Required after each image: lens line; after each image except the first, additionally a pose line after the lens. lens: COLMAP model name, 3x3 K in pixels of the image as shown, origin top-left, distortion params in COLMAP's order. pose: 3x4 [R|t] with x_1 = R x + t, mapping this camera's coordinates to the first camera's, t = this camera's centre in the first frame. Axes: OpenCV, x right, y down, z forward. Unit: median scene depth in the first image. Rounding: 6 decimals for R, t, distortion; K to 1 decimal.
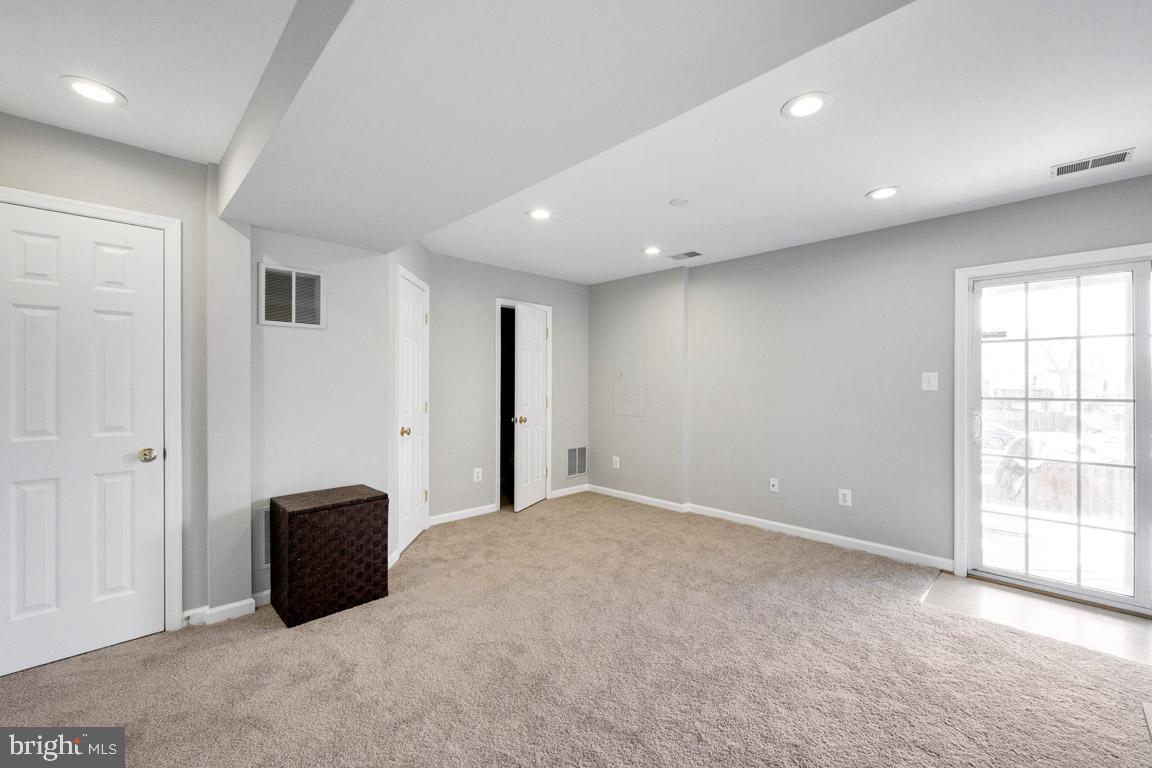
lens RADIAL K [[463.8, 0, 579.4], [0, 463.8, 382.1], [0, 0, 1]] dist [-0.009952, -0.000024]
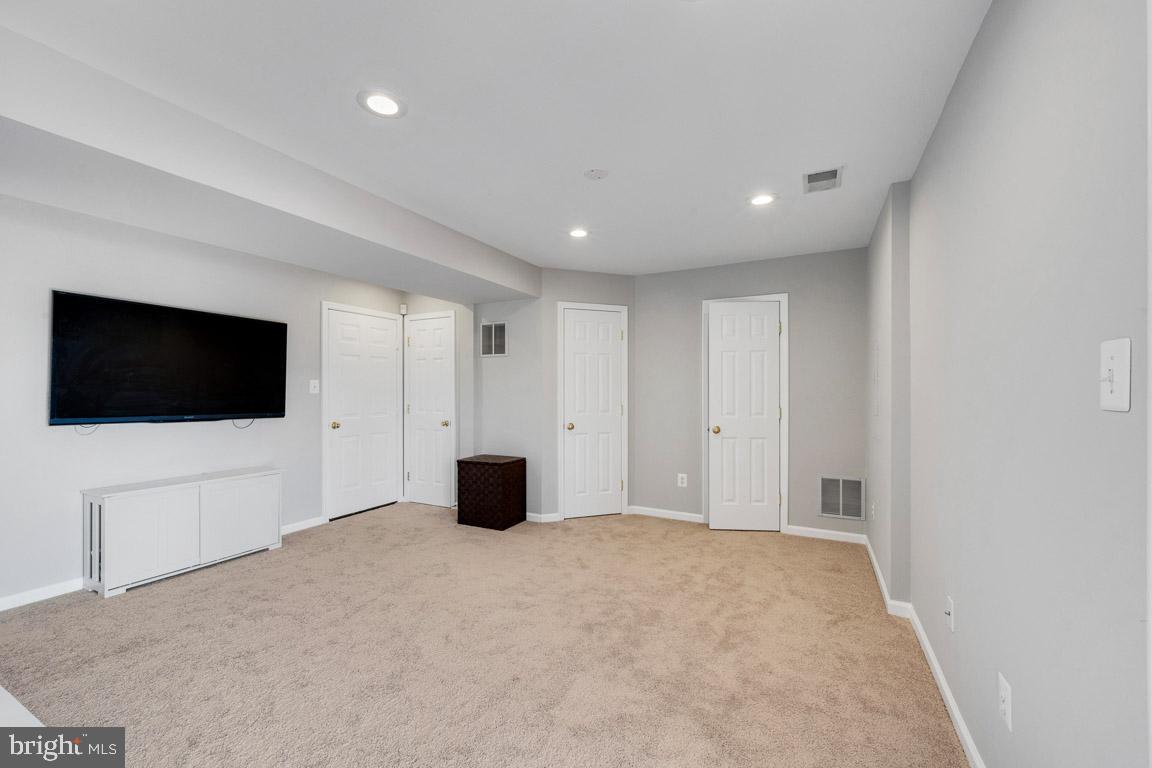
lens RADIAL K [[463.8, 0, 575.4], [0, 463.8, 388.5], [0, 0, 1]] dist [-0.009952, -0.000024]
pose [[0.306035, -0.004693, -0.952009, 0.851281], [0.004220, 0.999985, -0.003573, 0.003646], [0.952011, -0.002924, 0.306050, 0.596372]]
